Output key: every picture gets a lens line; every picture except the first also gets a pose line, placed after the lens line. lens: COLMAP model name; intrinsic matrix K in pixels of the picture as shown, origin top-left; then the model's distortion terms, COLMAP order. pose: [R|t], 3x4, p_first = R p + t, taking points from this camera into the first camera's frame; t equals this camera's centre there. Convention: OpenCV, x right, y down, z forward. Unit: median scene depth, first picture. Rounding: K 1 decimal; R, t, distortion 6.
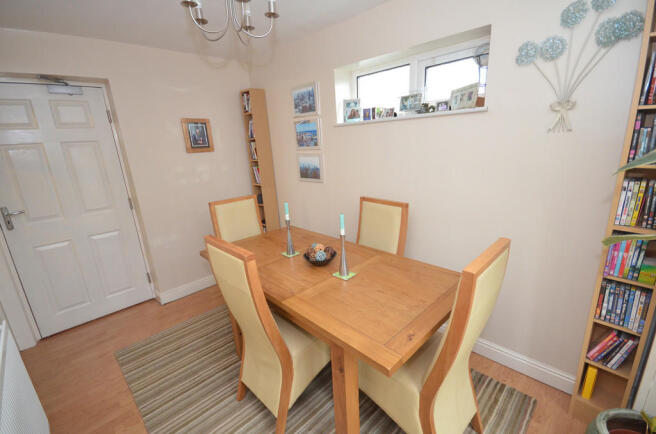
lens RADIAL K [[289.4, 0, 329.1], [0, 289.4, 217.9], [0, 0, 1]] dist [-0.000706, -0.003464]
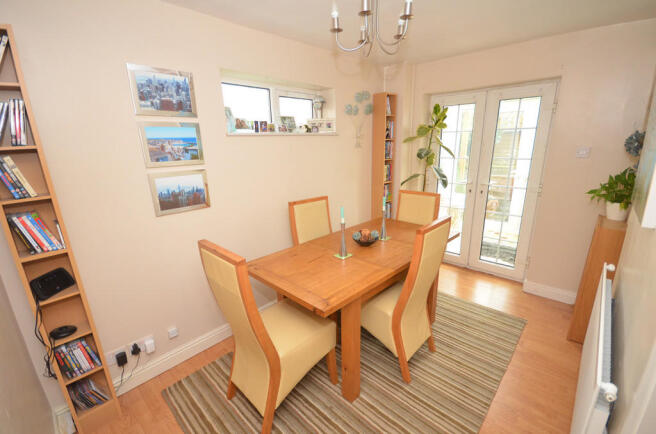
lens RADIAL K [[289.4, 0, 328.8], [0, 289.4, 216.9], [0, 0, 1]] dist [-0.000706, -0.003464]
pose [[-0.026720, -0.192128, 0.981006, -0.782794], [0.289105, 0.937934, 0.191567, -0.154136], [-0.956924, 0.288732, 0.030484, 0.690589]]
